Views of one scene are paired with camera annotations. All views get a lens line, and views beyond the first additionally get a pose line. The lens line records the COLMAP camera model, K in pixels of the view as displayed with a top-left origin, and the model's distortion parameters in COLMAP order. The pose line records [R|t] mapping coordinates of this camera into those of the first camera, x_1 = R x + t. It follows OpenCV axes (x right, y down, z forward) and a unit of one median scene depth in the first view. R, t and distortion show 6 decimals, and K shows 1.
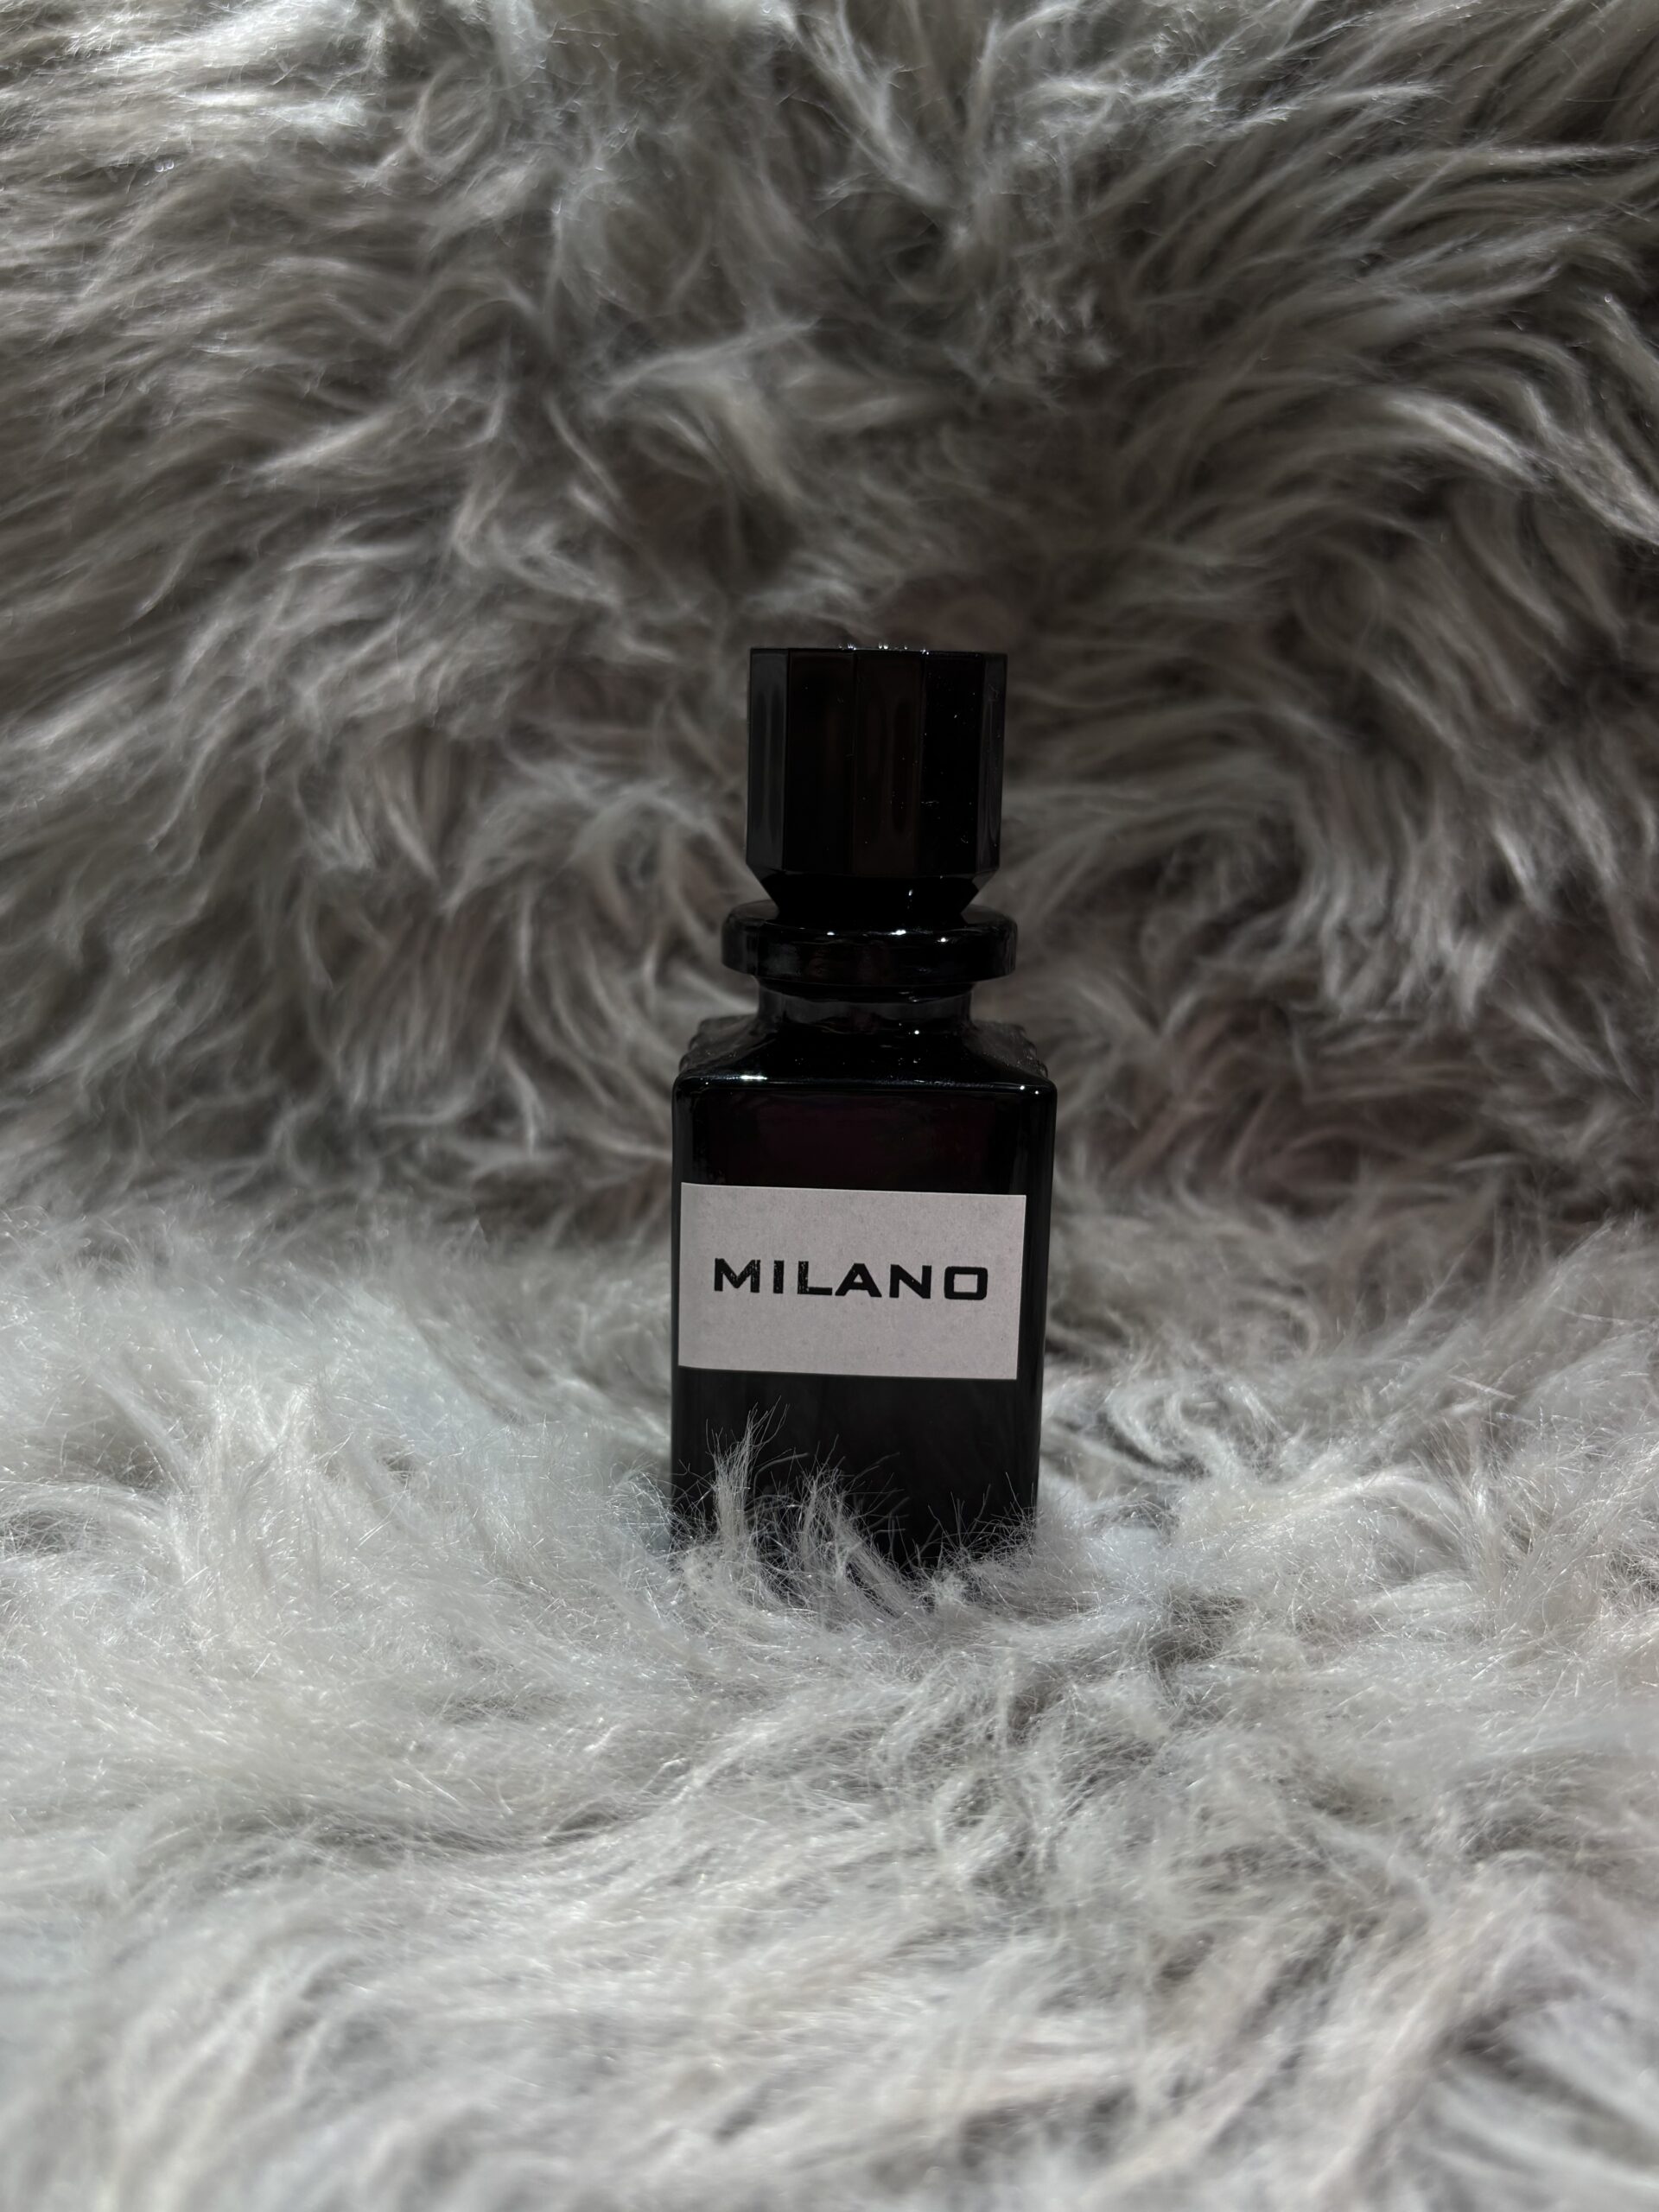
lens RADIAL K [[1812.7, 0, 830.3], [0, 1812.7, 1103.5], [0, 0, 1]] dist [0.007931, -0.038125]
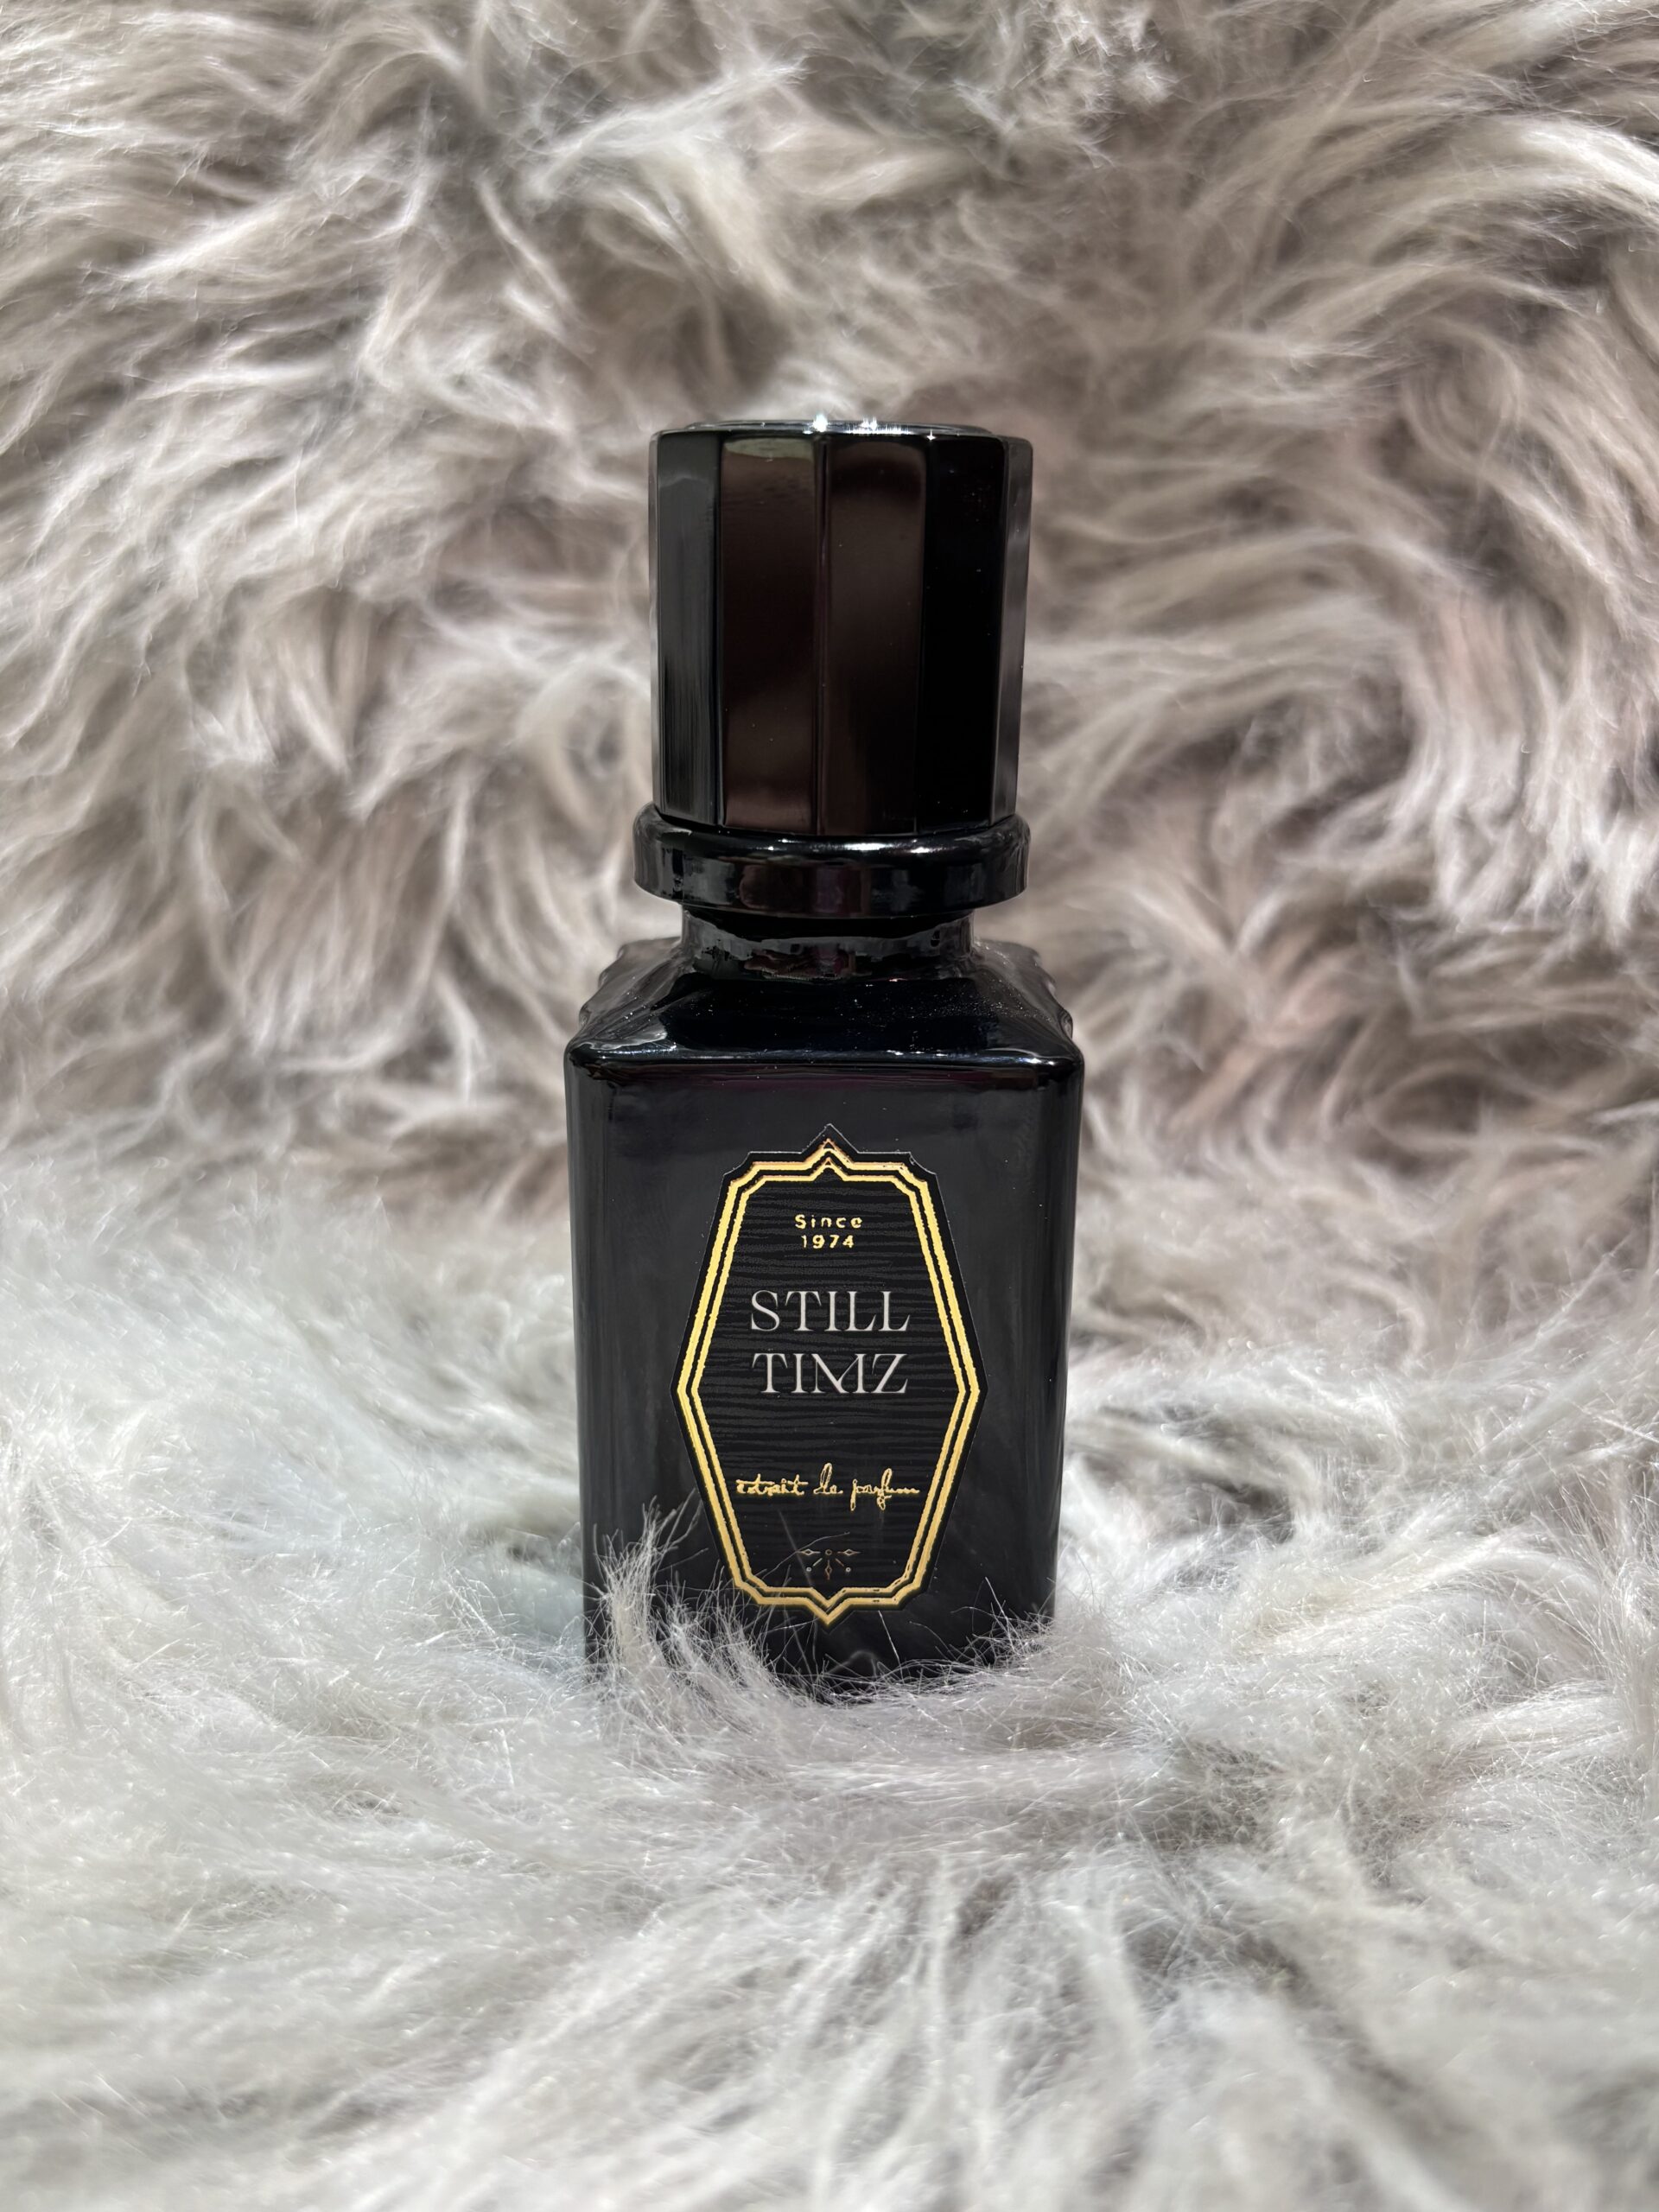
lens RADIAL K [[1817.5, 0, 829.5], [0, 1817.5, 1106.0], [0, 0, 1]] dist [-0.012014, 0.005485]
pose [[0.997718, -0.005107, -0.067318, 0.057090], [0.009709, 0.997624, 0.068211, -0.025954], [0.066810, -0.068709, 0.995397, 0.173828]]
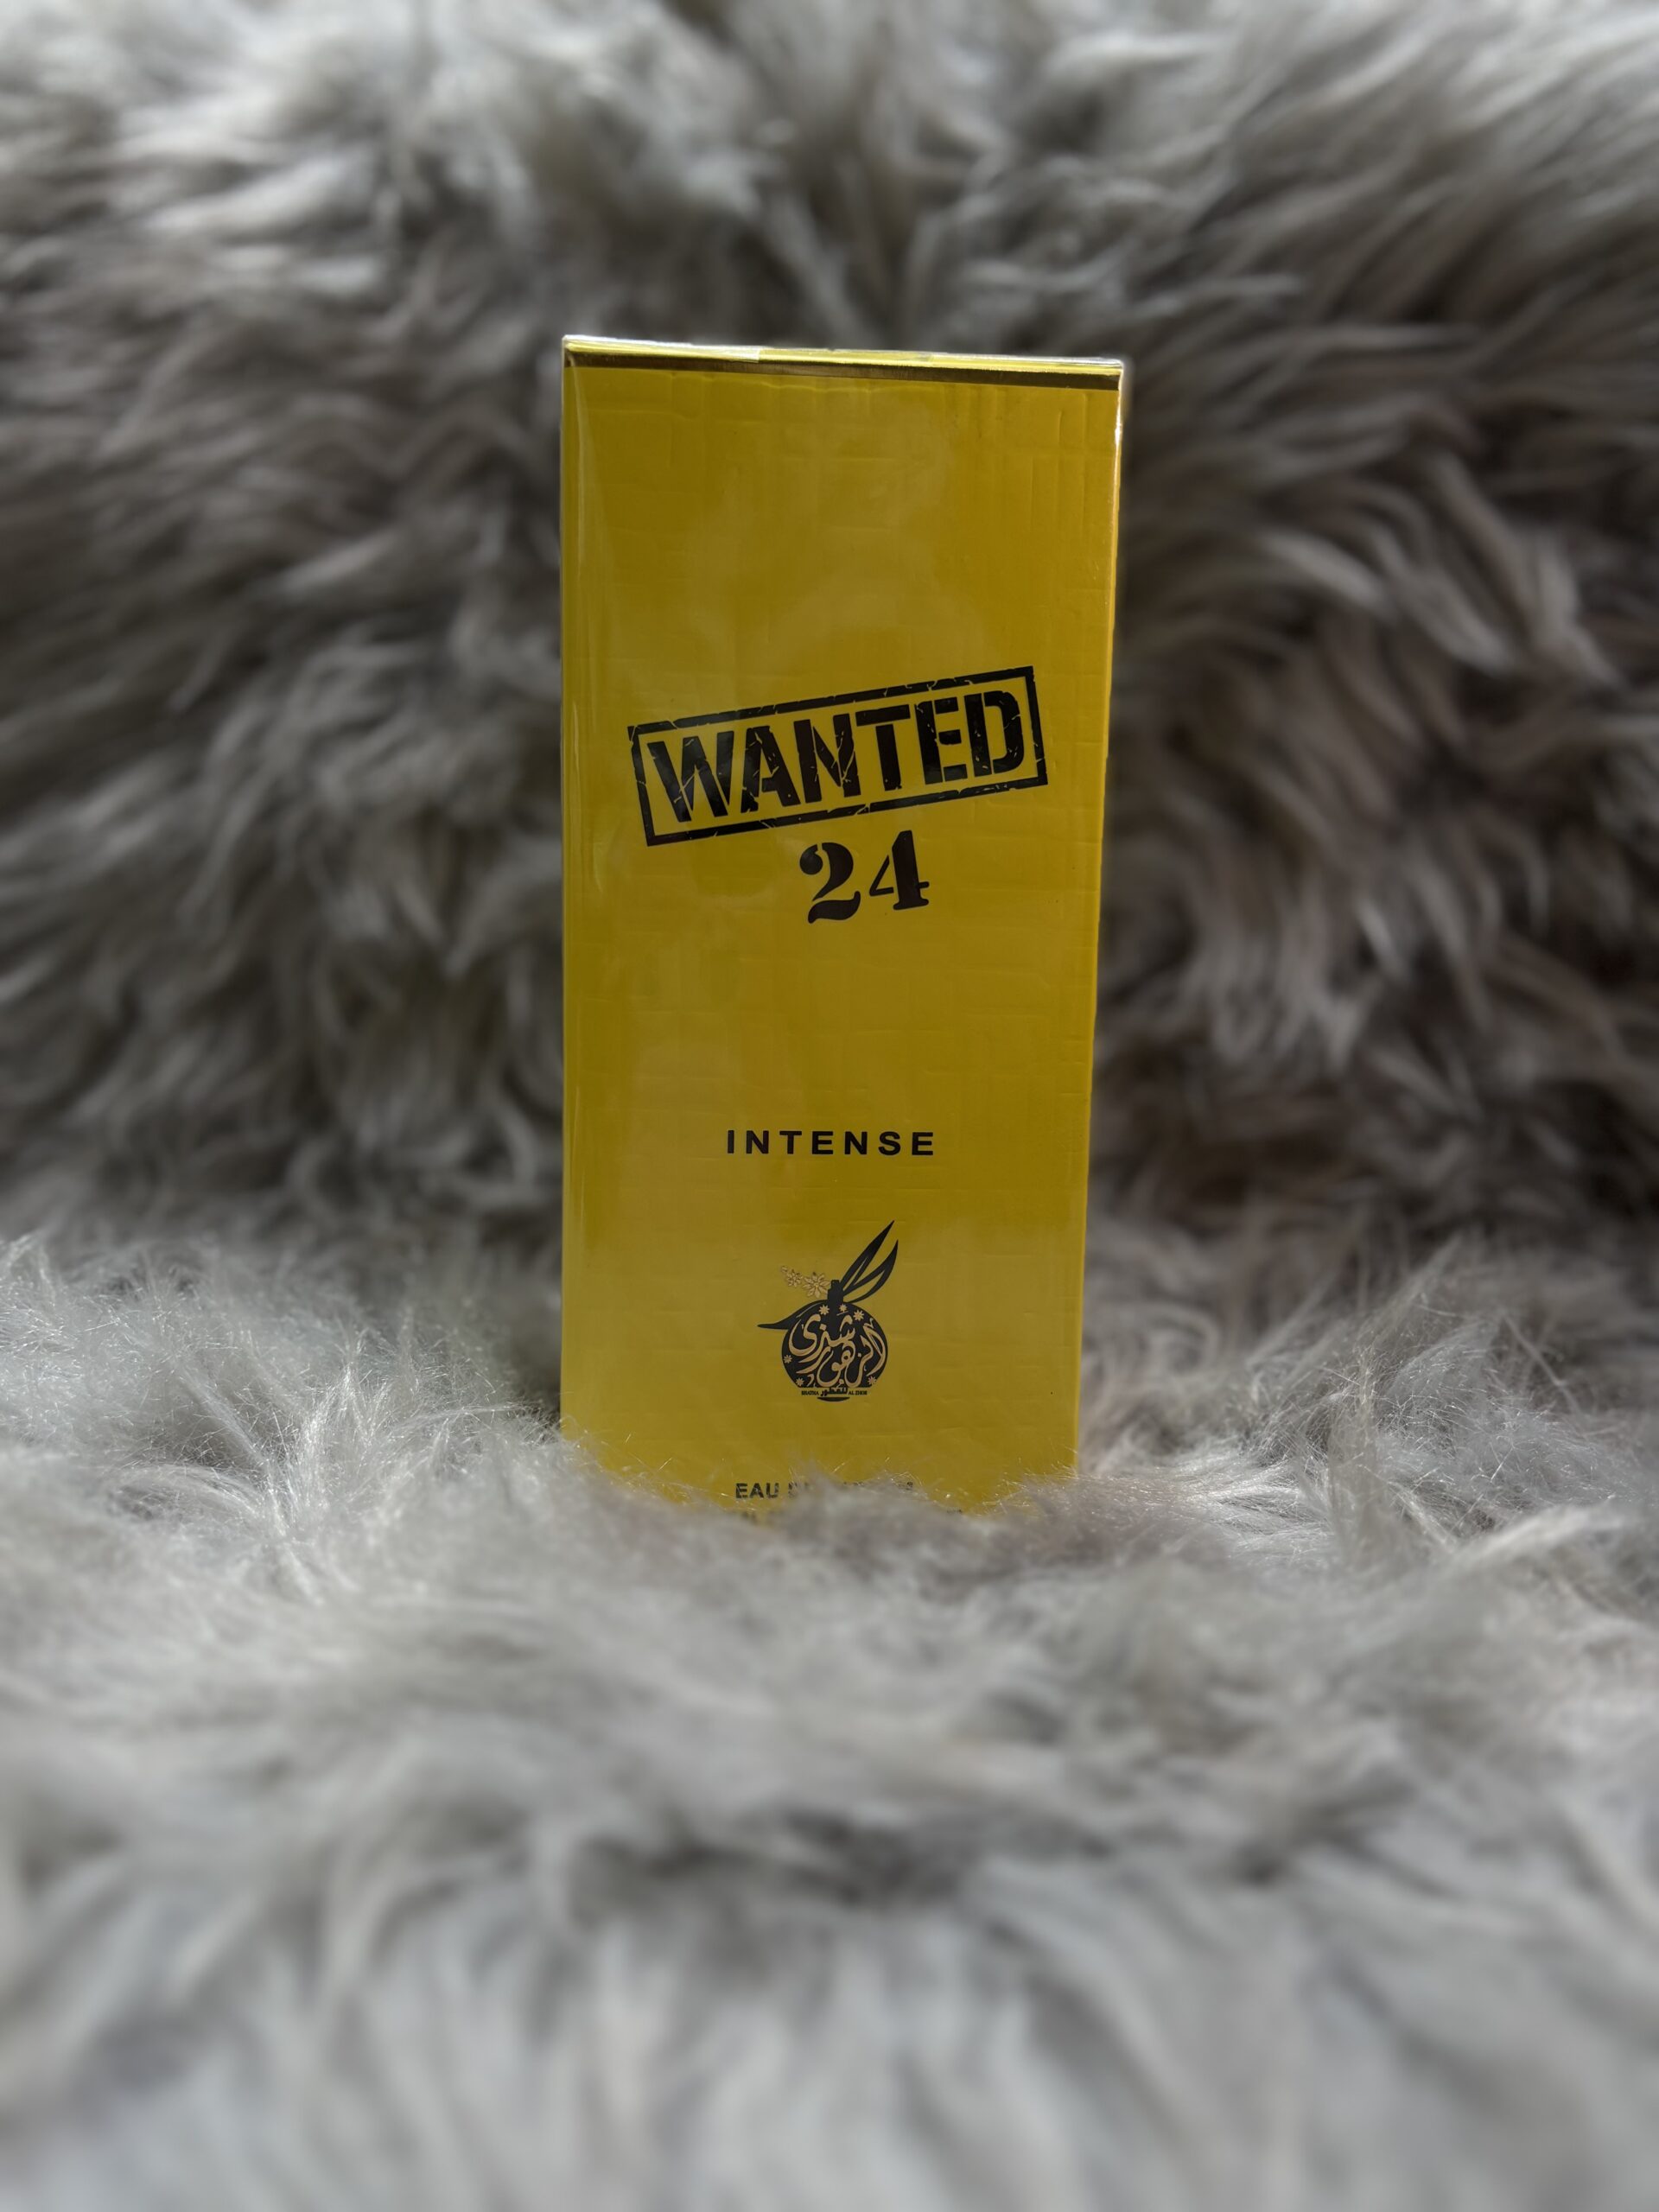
lens RADIAL K [[1817.5, 0, 829.5], [0, 1817.5, 1106.0], [0, 0, 1]] dist [-0.012014, 0.005485]
pose [[0.997975, -0.001697, 0.063578, -0.047689], [0.004151, 0.999250, -0.038490, 0.021185], [-0.063465, 0.038676, 0.997234, -0.137298]]
